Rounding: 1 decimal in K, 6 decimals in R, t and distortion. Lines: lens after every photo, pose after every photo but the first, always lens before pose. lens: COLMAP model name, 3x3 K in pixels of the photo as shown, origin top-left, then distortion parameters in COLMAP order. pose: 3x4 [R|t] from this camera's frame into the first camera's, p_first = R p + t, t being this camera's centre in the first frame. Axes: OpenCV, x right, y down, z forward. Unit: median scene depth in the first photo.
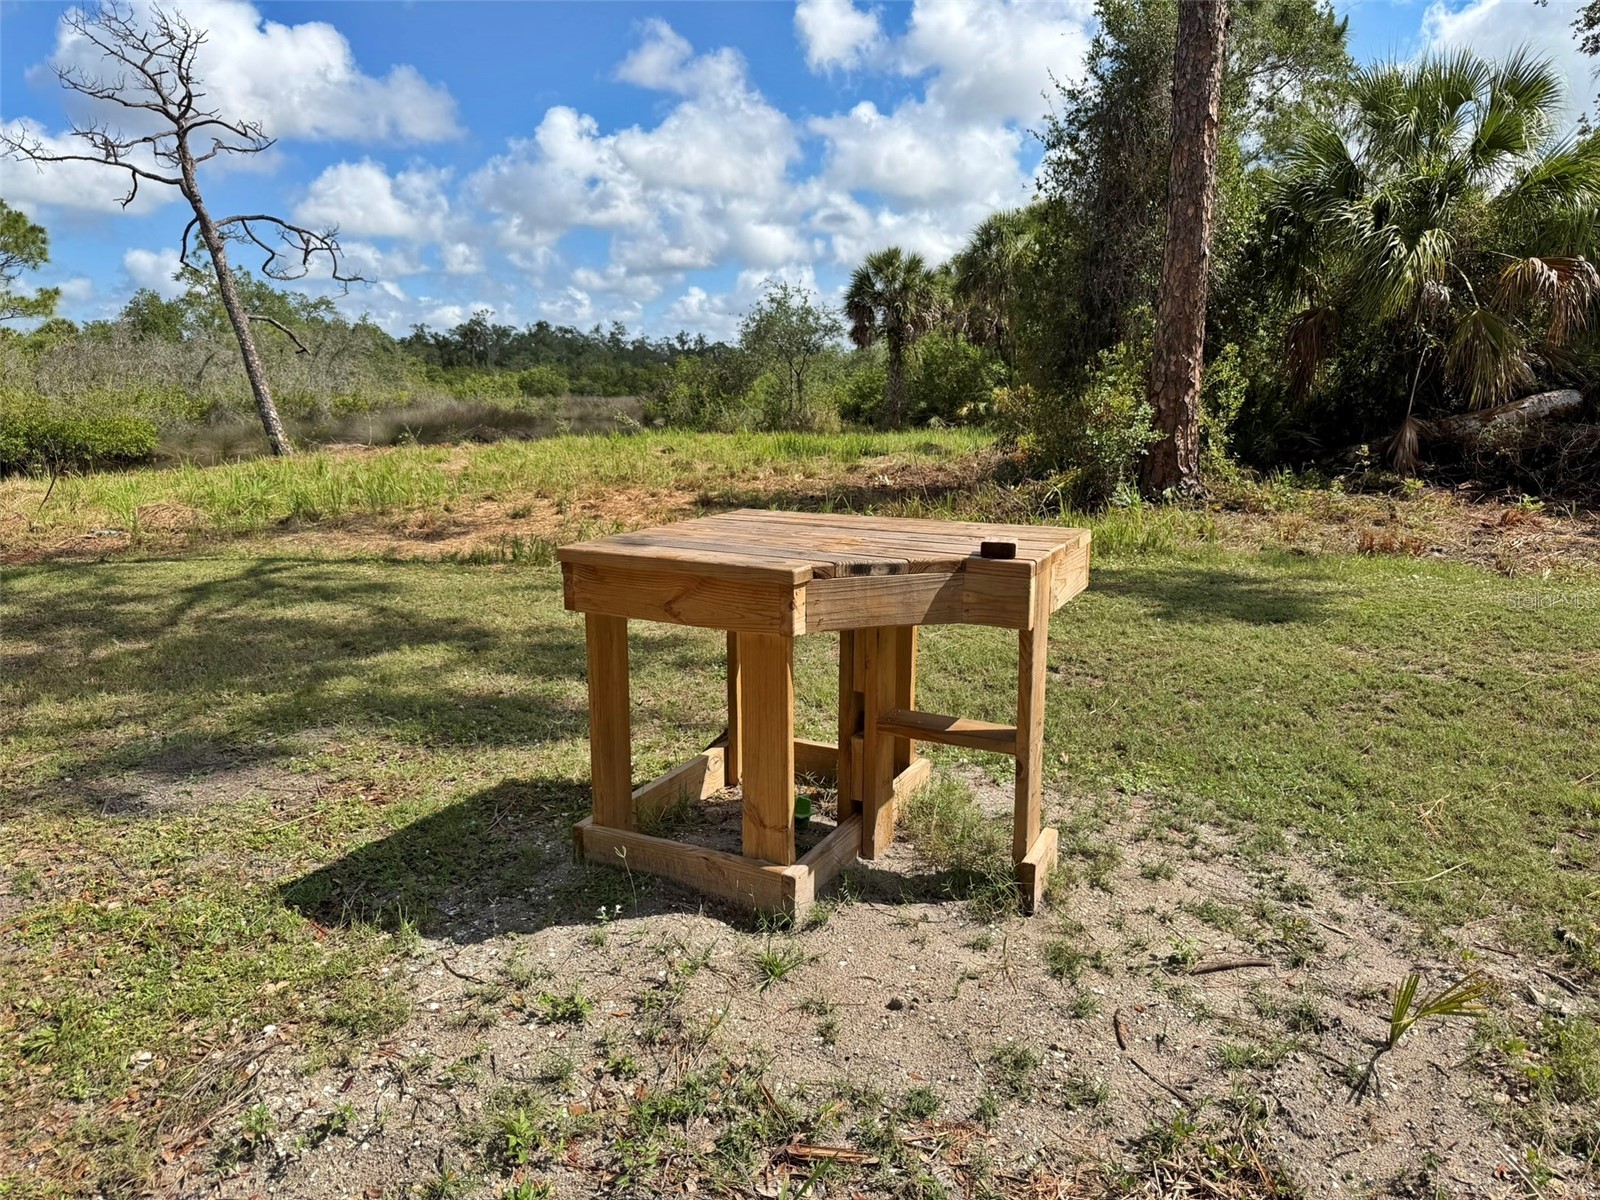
lens RADIAL K [[1119.6, 0, 796.4], [0, 1119.6, 598.9], [0, 0, 1]] dist [0.020868, -0.012237]
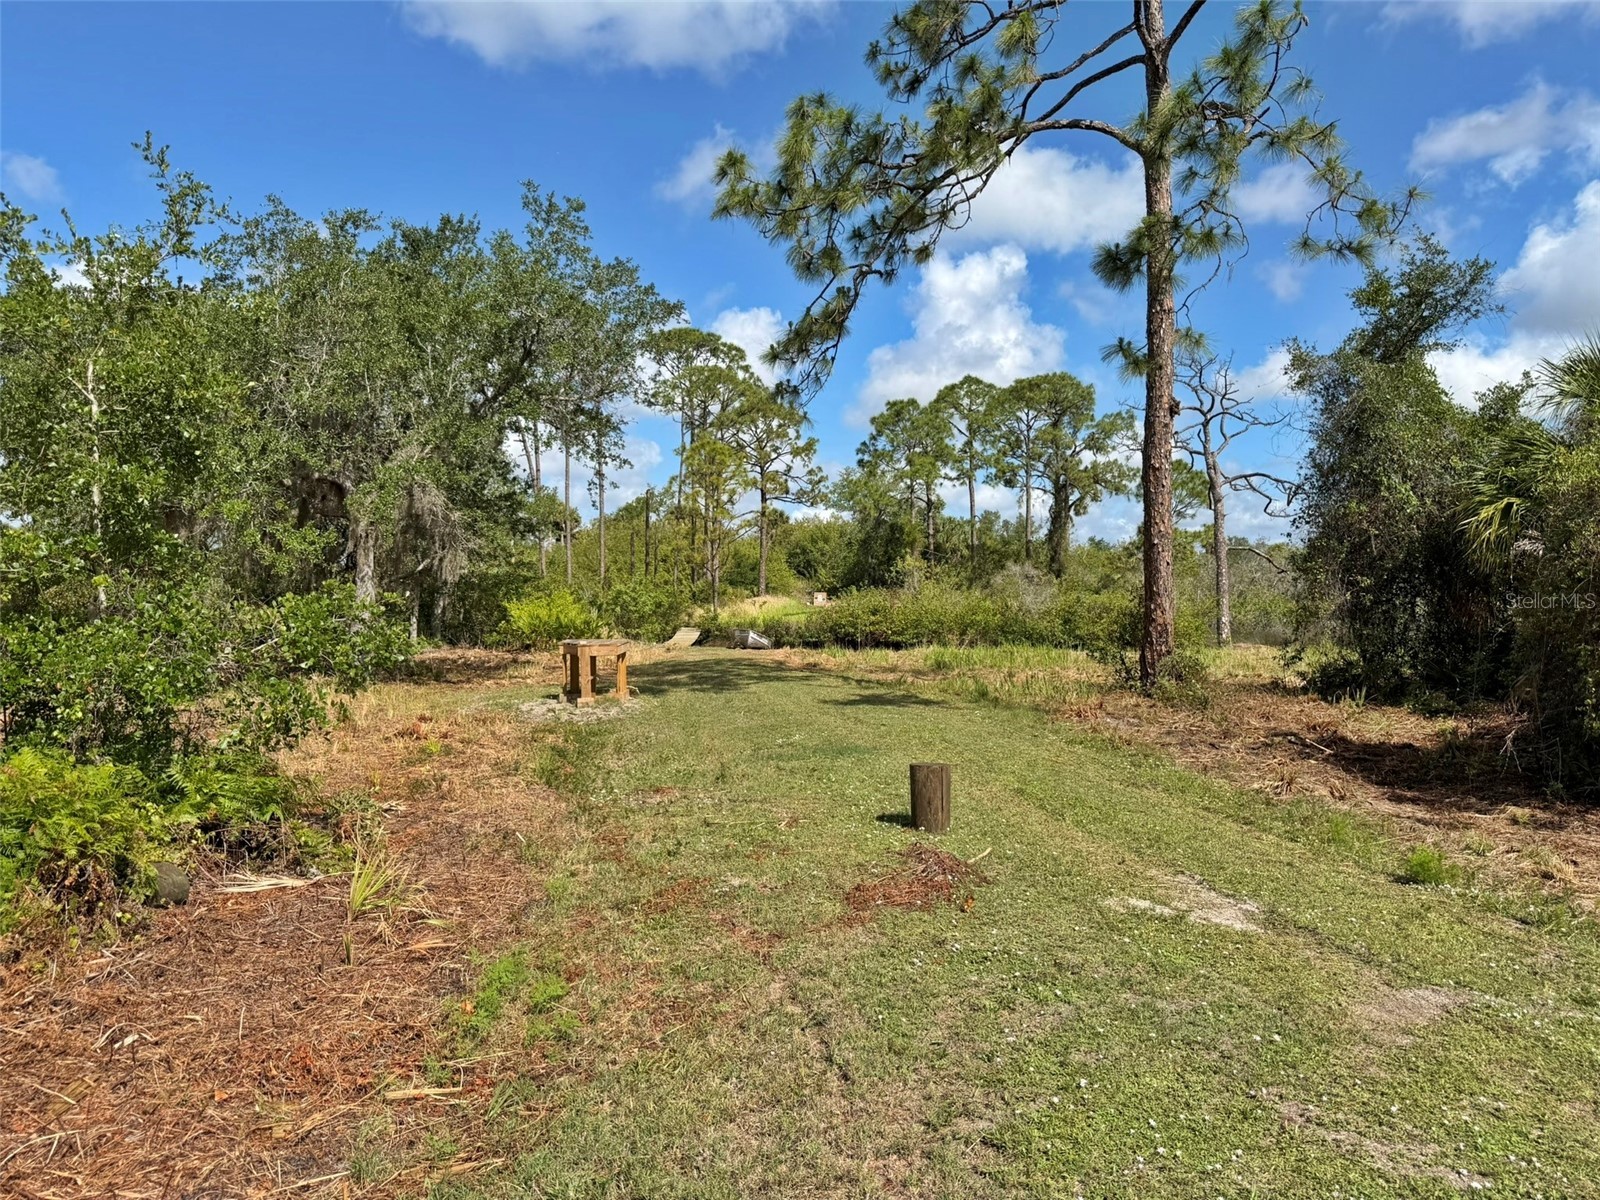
lens RADIAL K [[1119.6, 0, 806.3], [0, 1119.6, 610.3], [0, 0, 1]] dist [0.020868, -0.012237]
pose [[0.491474, 0.034382, -0.870213, 0.434618], [-0.177440, 0.982214, -0.061406, -0.001955], [0.852624, 0.184591, 0.488833, -0.083232]]
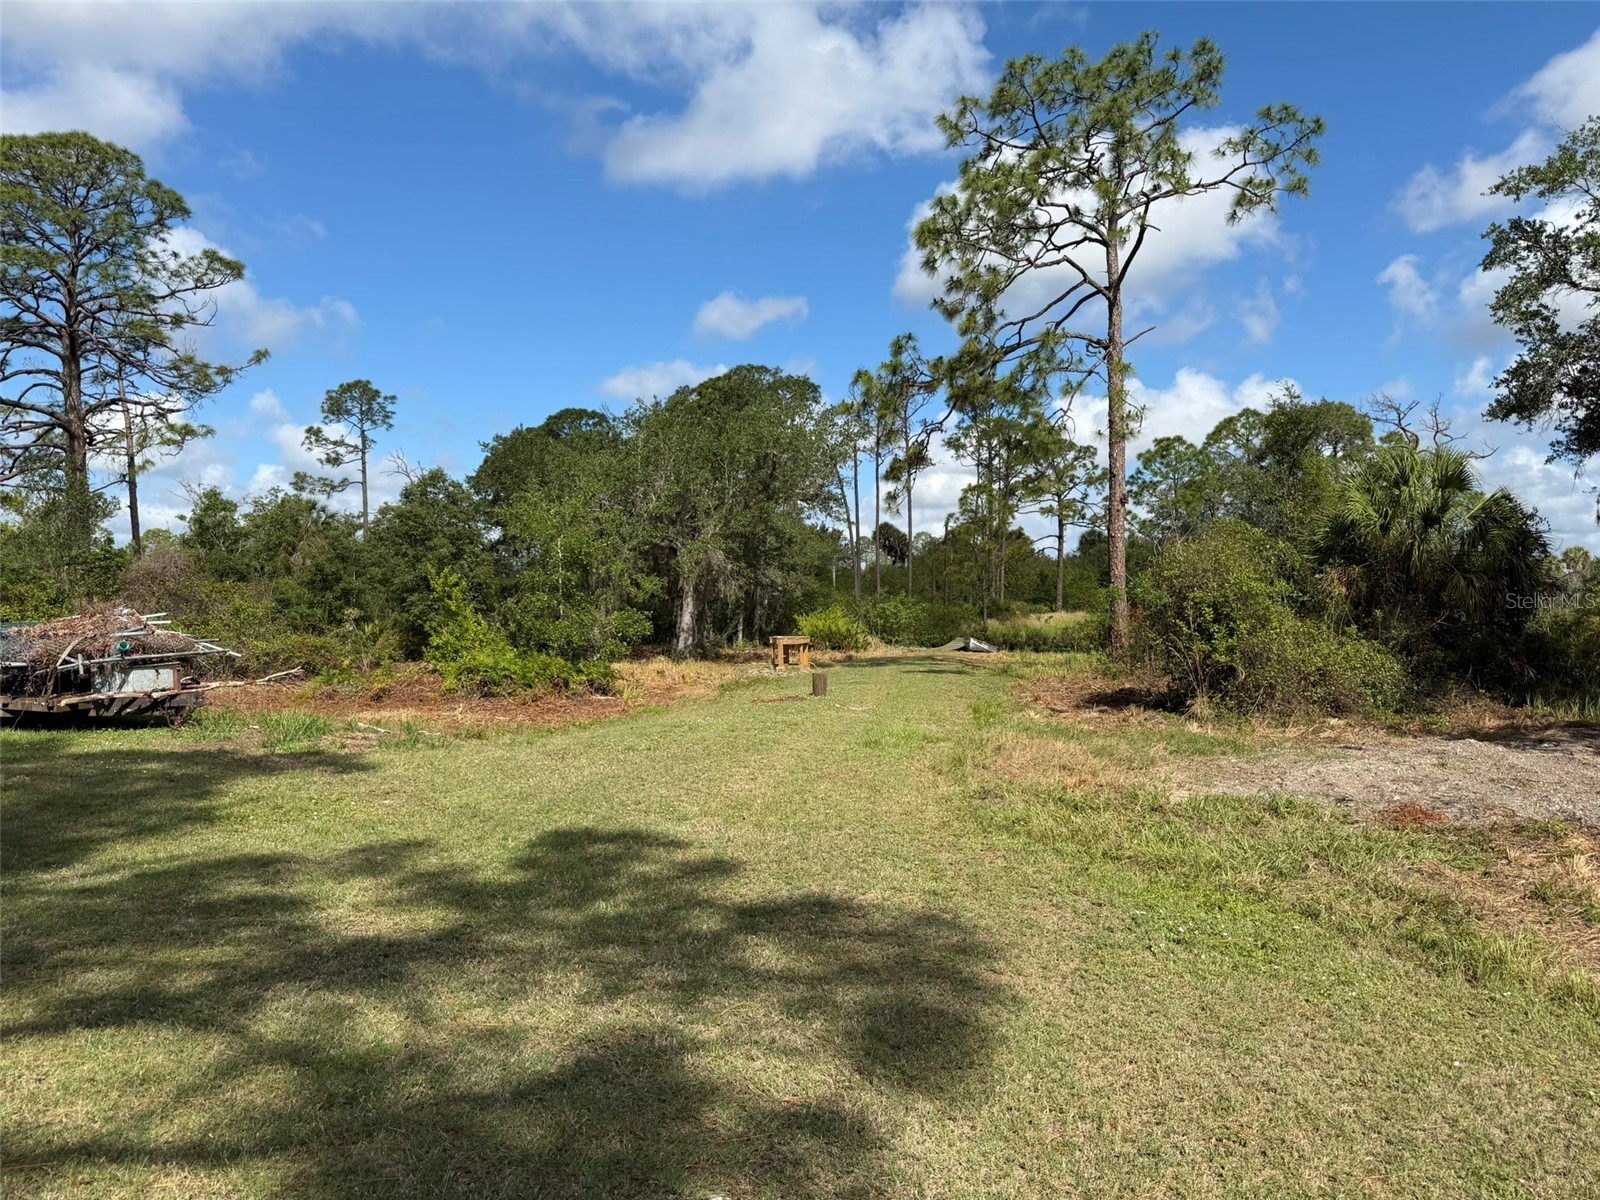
lens RADIAL K [[1119.6, 0, 786.7], [0, 1119.6, 598.6], [0, 0, 1]] dist [0.020868, -0.012237]
pose [[0.163070, 0.014862, -0.986503, 0.828457], [-0.194521, 0.980744, -0.017379, -0.016547], [0.967249, 0.194729, 0.162820, -0.074616]]
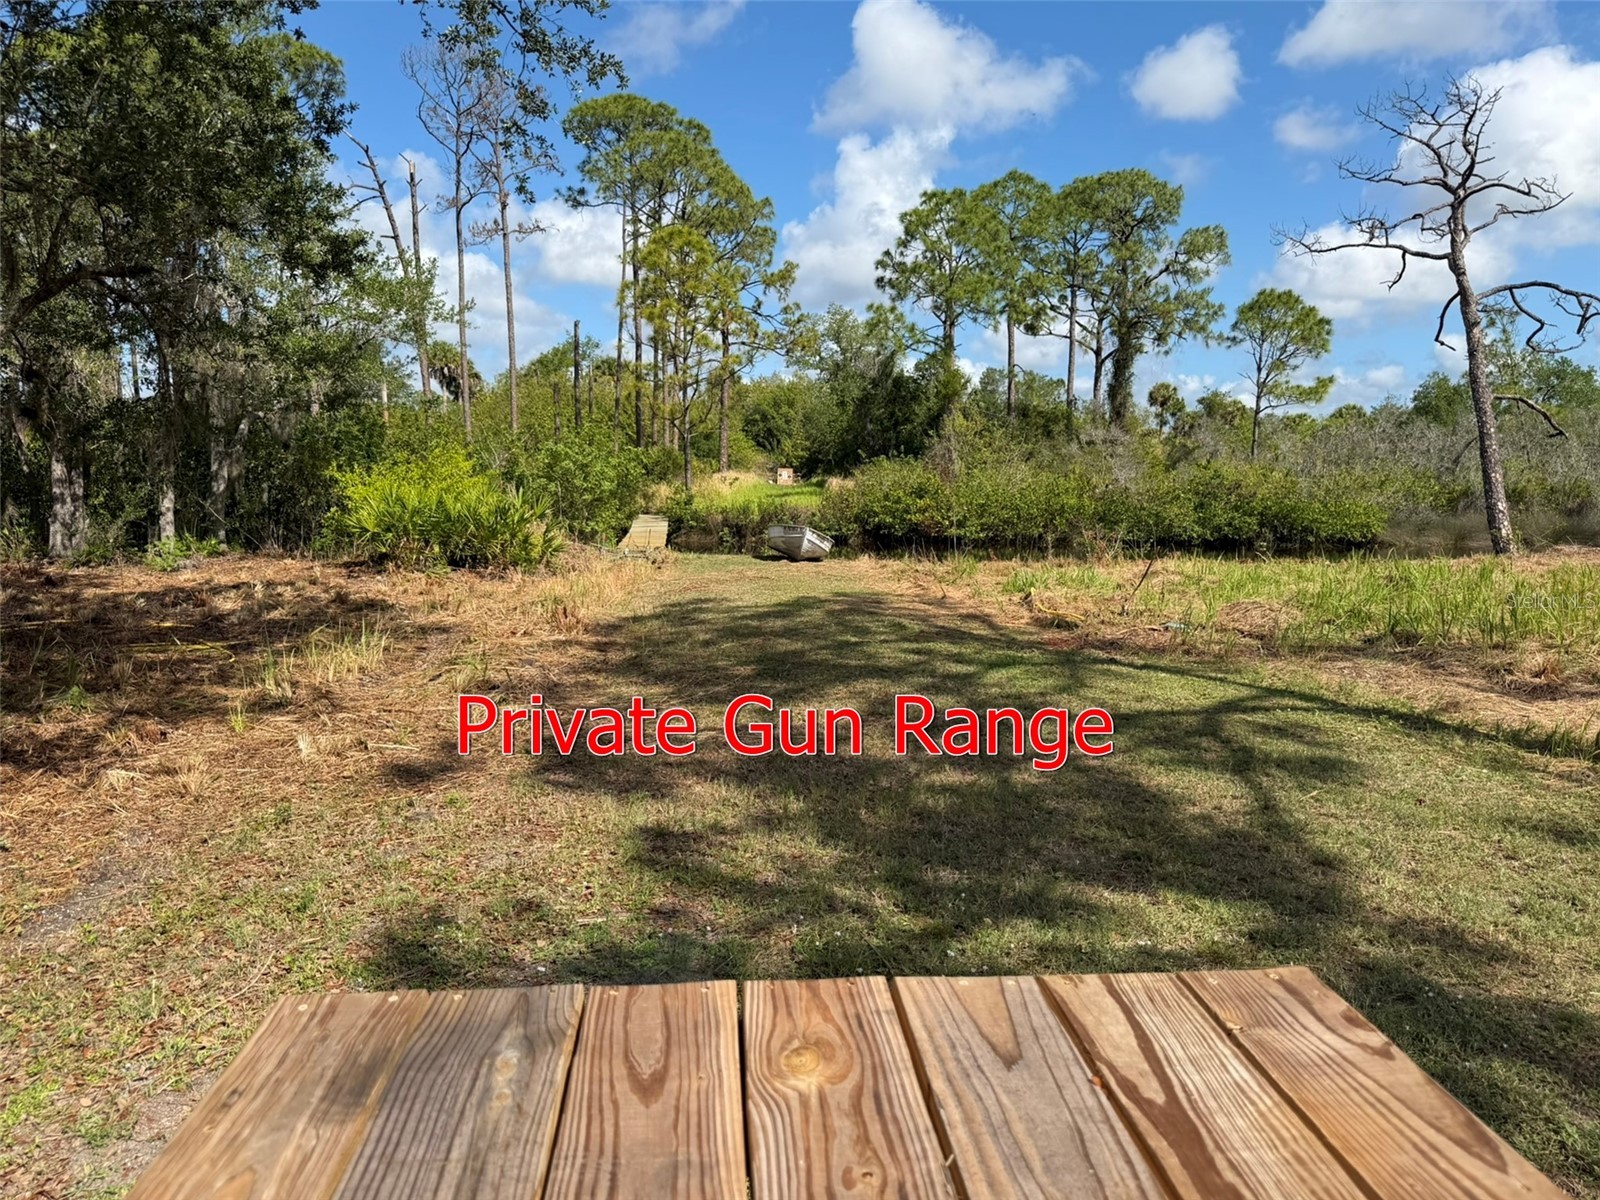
lens RADIAL K [[1176.8, 0, 792.5], [0, 1176.8, 604.3], [0, 0, 1]] dist [0.007956, -0.005172]
pose [[0.538754, 0.117421, -0.834240, 0.009123], [-0.178768, 0.983622, 0.022998, -0.012133], [0.823278, 0.136745, 0.550921, 0.055435]]
